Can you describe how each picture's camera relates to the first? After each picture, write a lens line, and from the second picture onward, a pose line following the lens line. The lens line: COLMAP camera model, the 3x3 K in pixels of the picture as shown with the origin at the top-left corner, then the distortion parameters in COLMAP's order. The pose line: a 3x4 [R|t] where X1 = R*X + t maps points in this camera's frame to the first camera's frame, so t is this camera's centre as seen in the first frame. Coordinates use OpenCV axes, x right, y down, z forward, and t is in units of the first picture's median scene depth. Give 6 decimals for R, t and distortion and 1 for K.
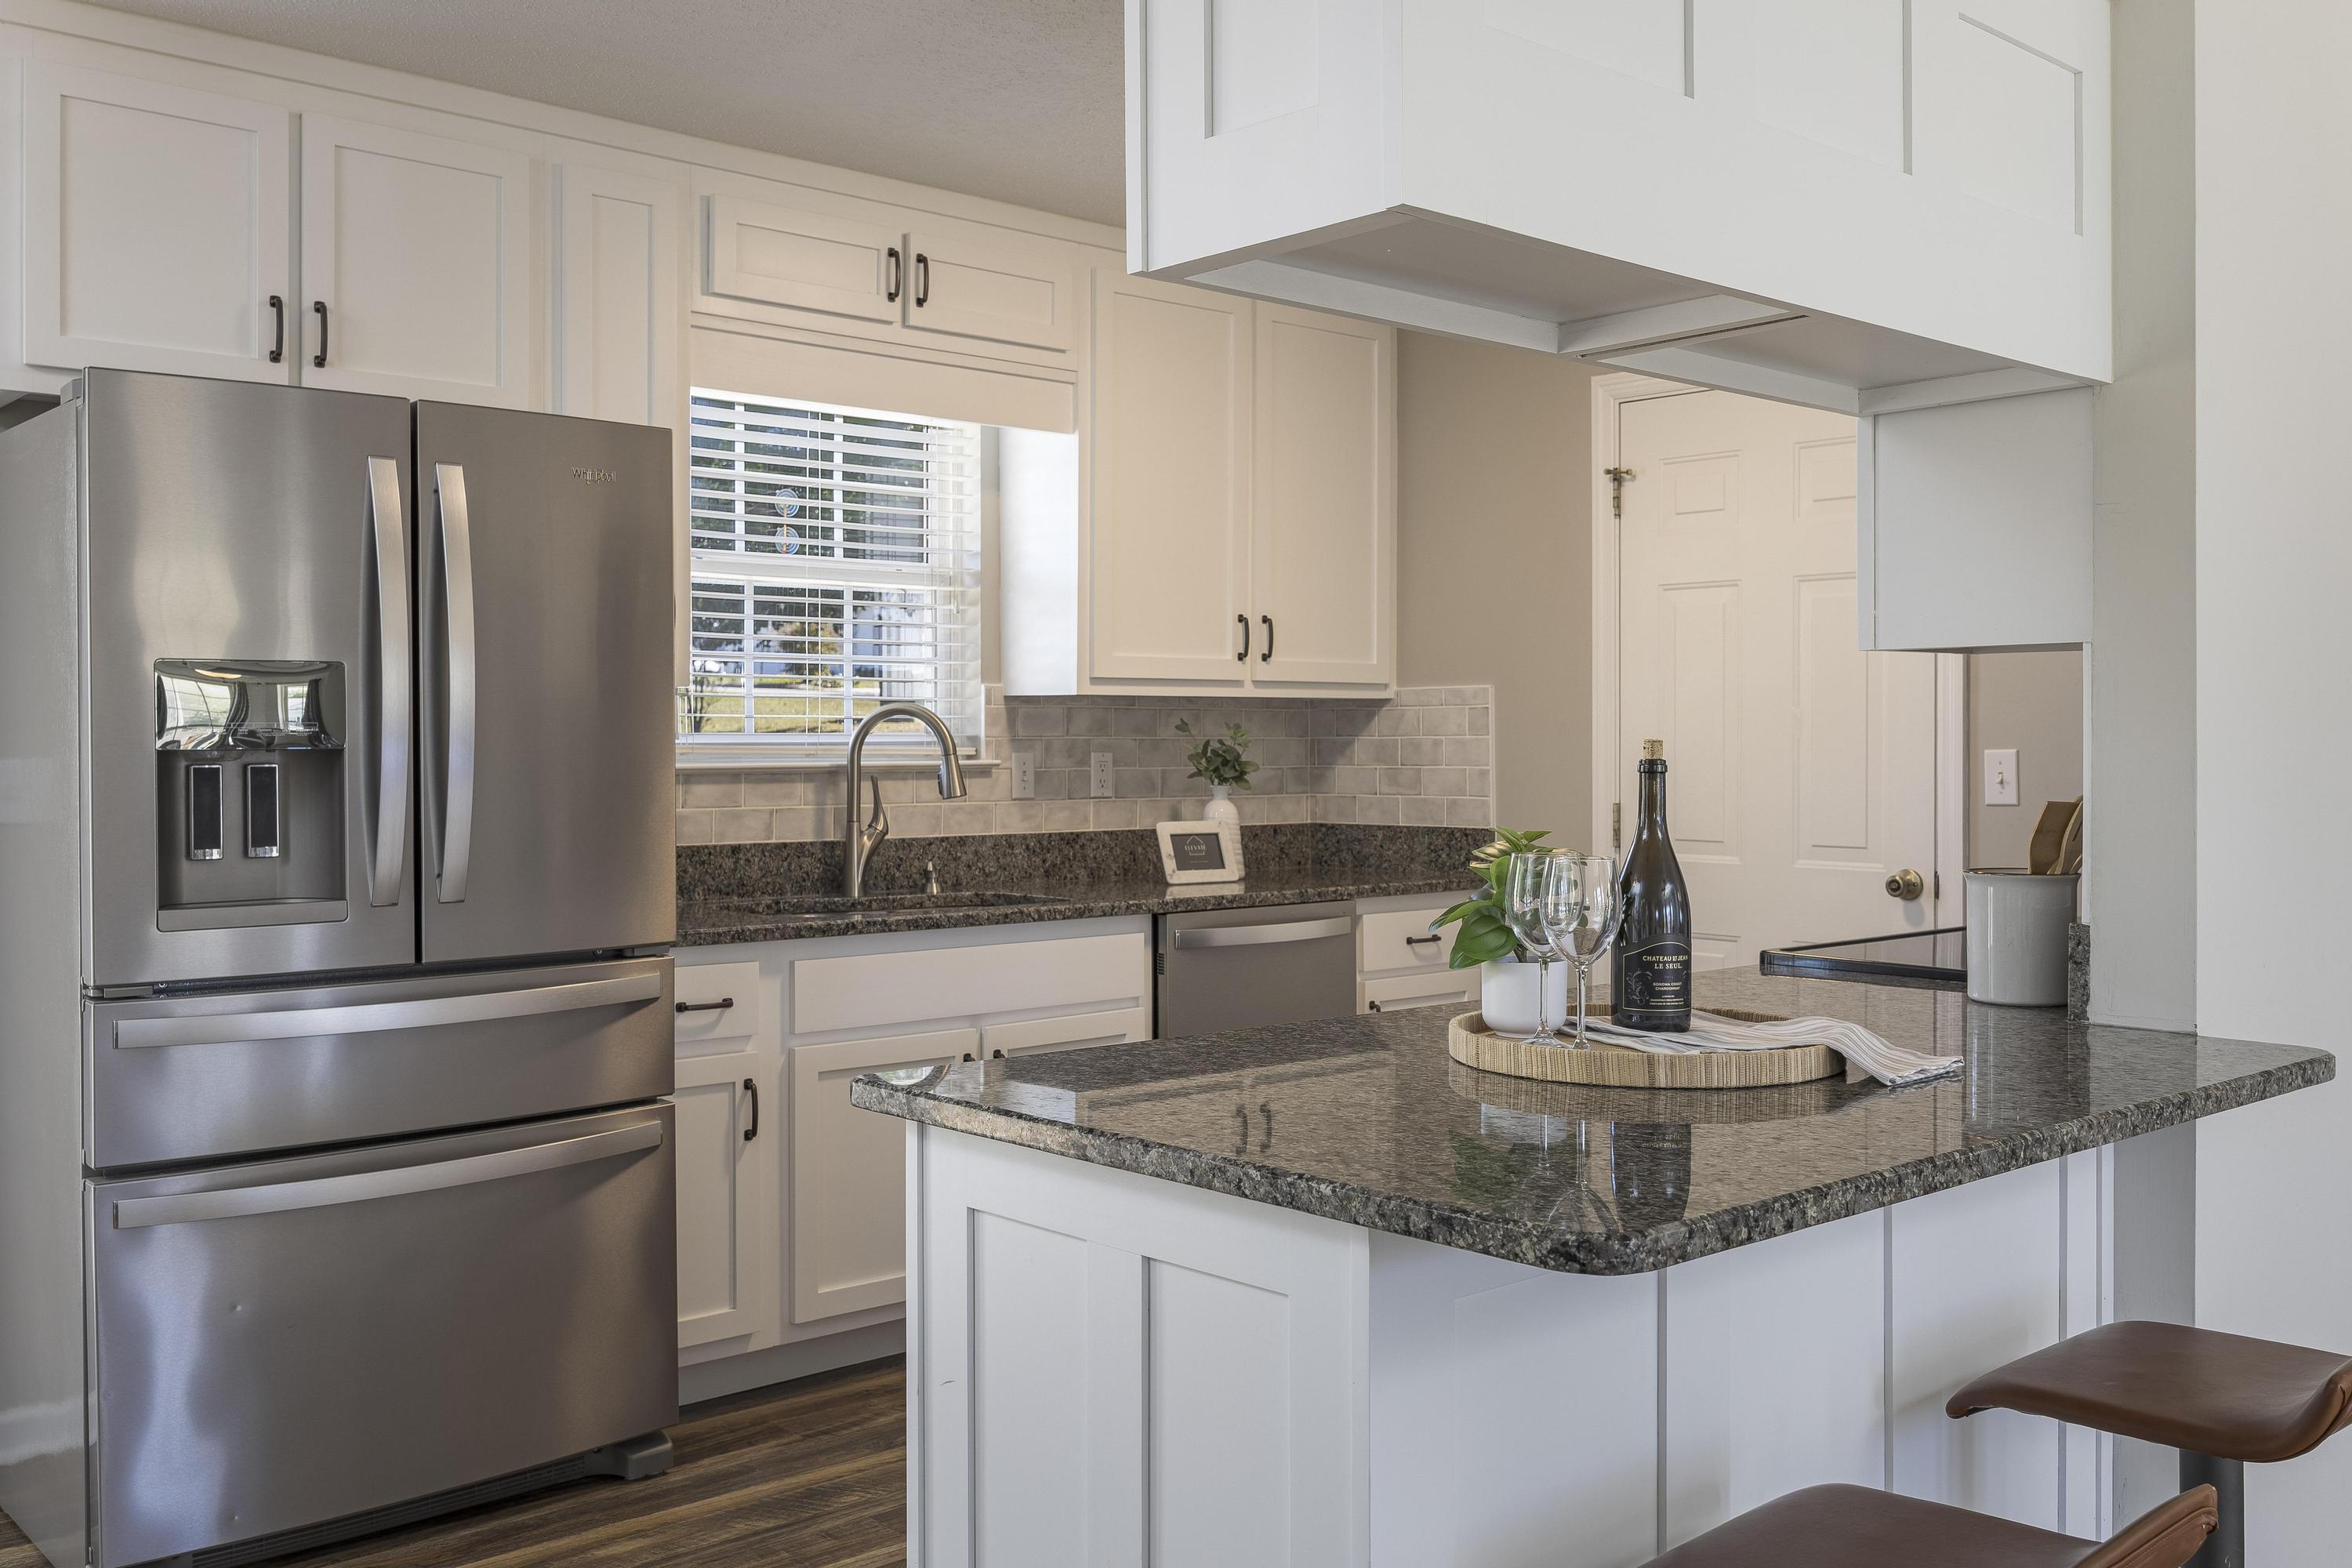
lens RADIAL K [[2062.2, 0, 1170.8], [0, 2062.2, 754.5], [0, 0, 1]] dist [0.003817, 0.001641]
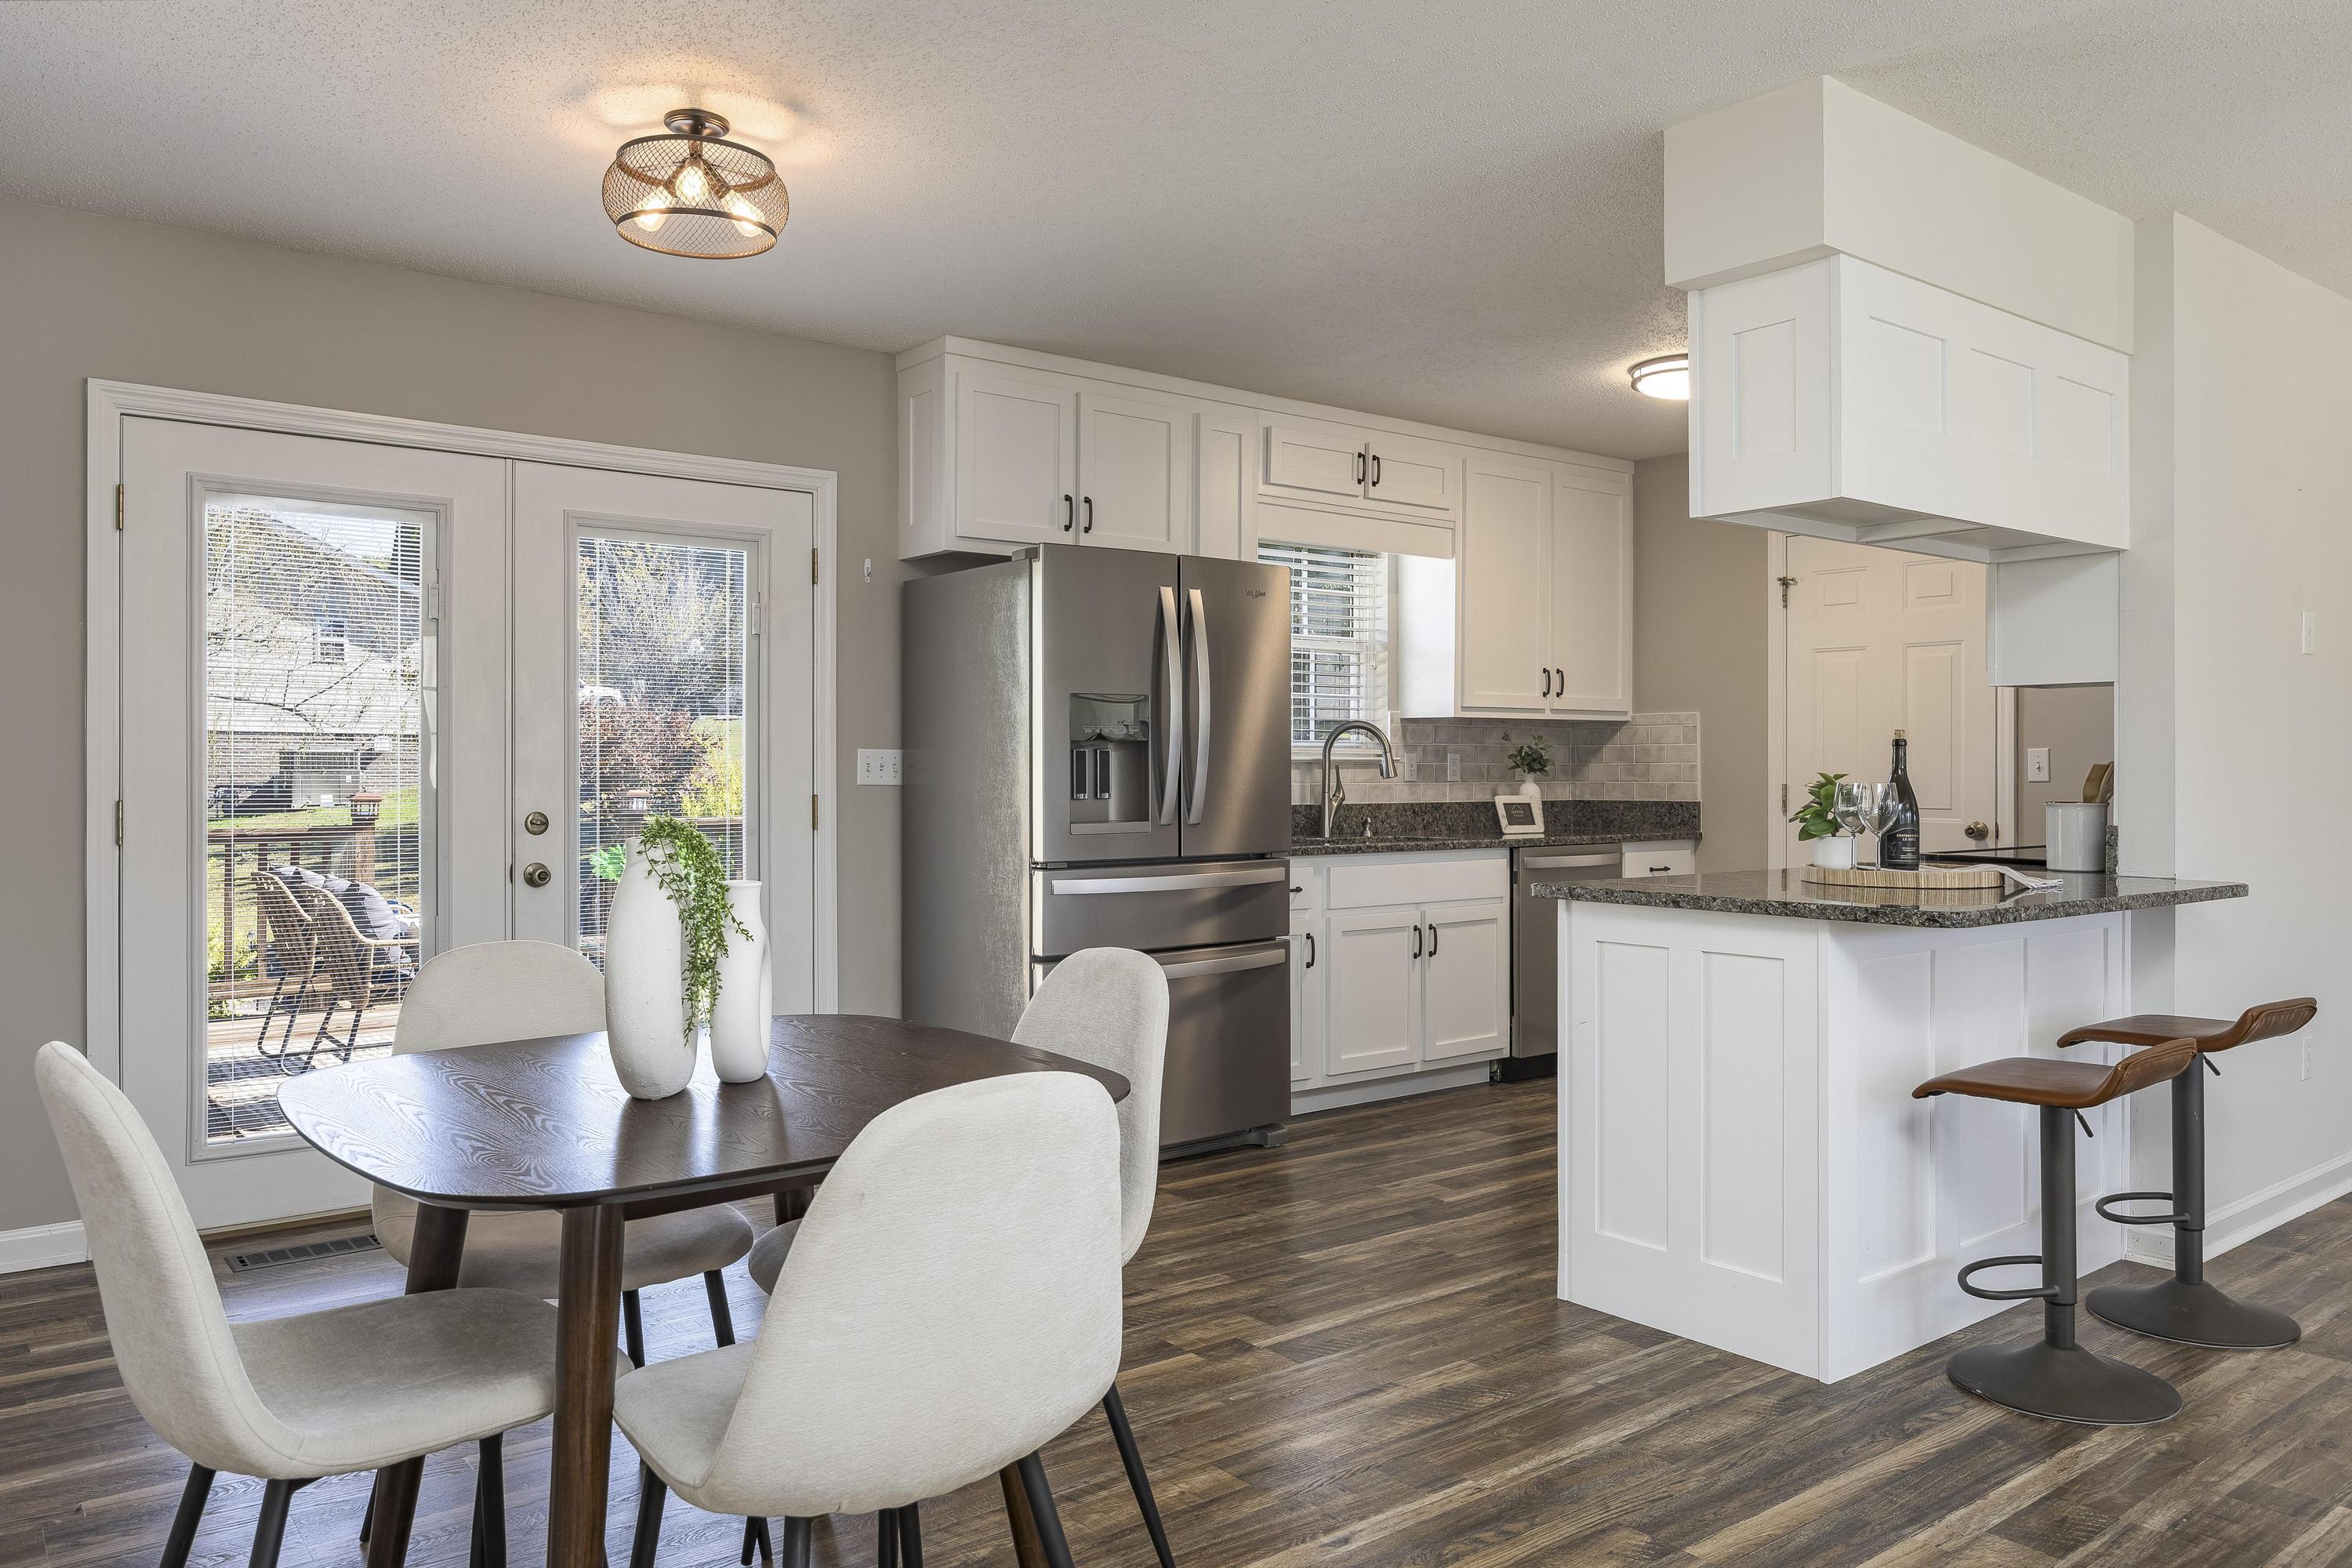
lens RADIAL K [[1625.4, 0, 1182.9], [0, 1625.4, 771.9], [0, 0, 1]] dist [0.000560, 0.001437]
pose [[0.997855, 0.001535, -0.065439, -0.174881], [-0.001794, 0.999991, -0.003894, 0.020116], [0.065432, 0.004003, 0.997849, -0.308523]]
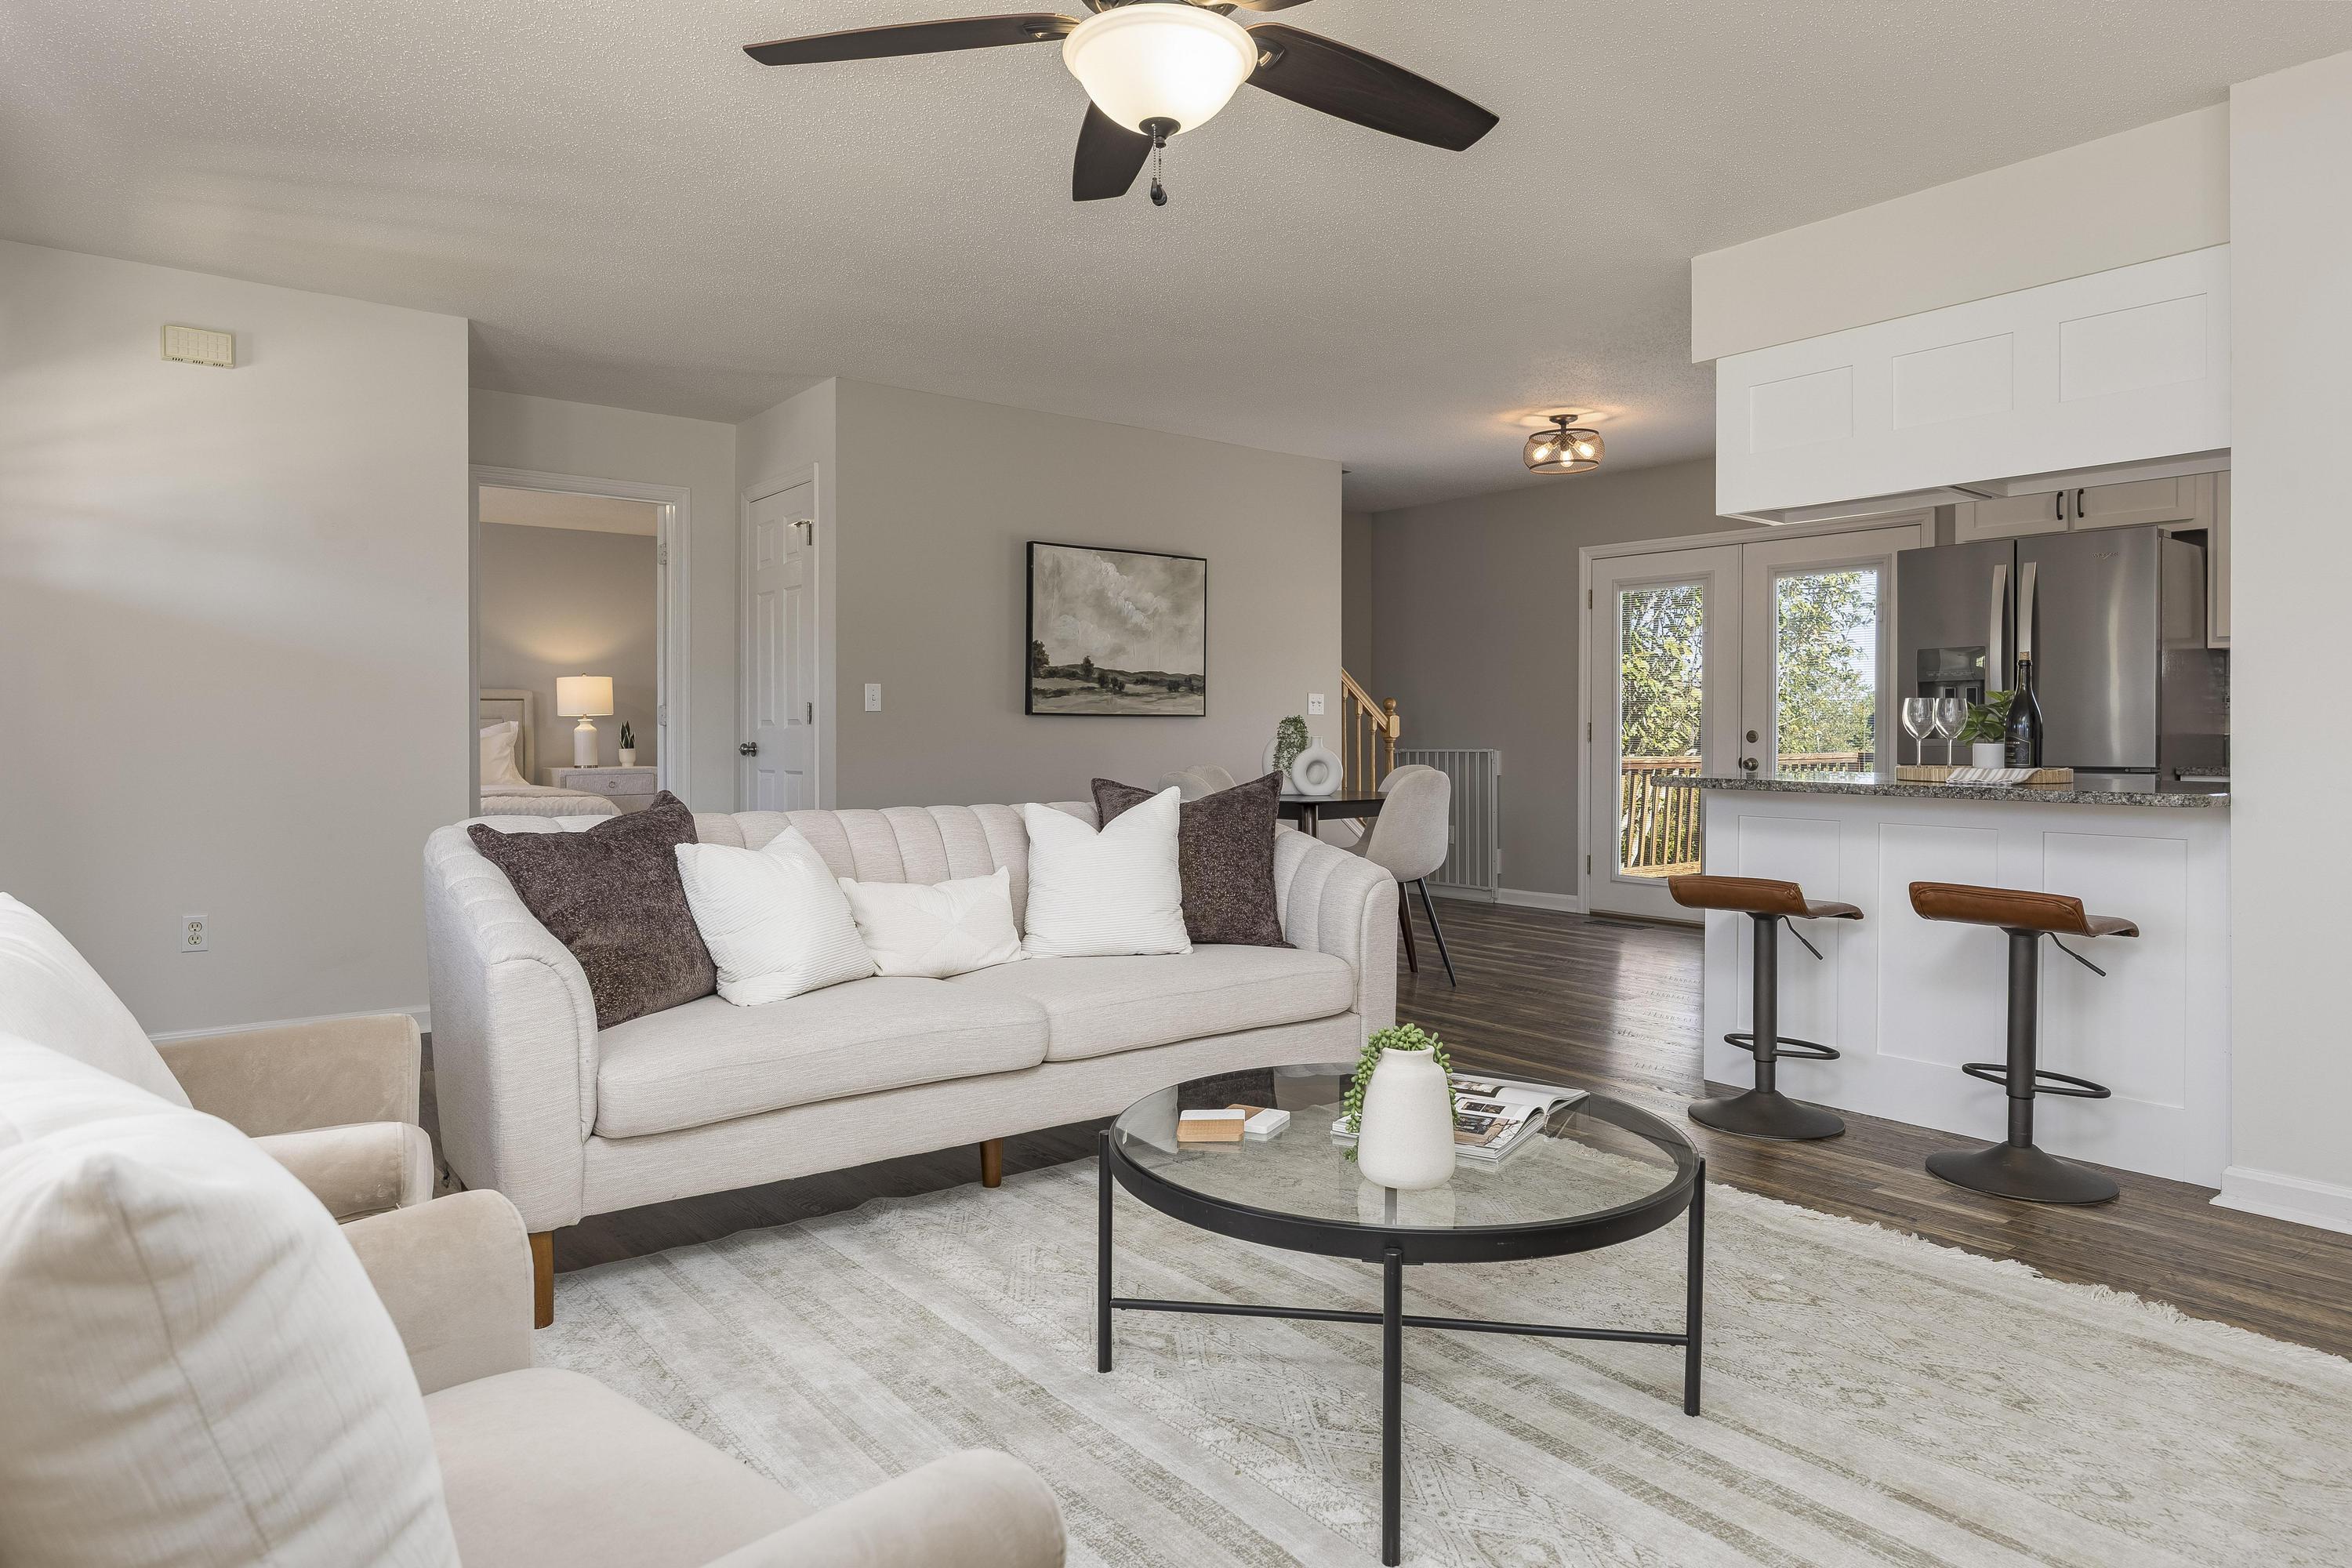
lens RADIAL K [[1416.2, 0, 1175.6], [0, 1416.2, 740.2], [0, 0, 1]] dist [-0.001561, -0.000554]
pose [[-0.055858, 0.008911, -0.998399, 0.910868], [-0.008381, 0.999921, 0.009393, 0.040722], [0.998404, 0.008892, -0.055779, 0.058737]]
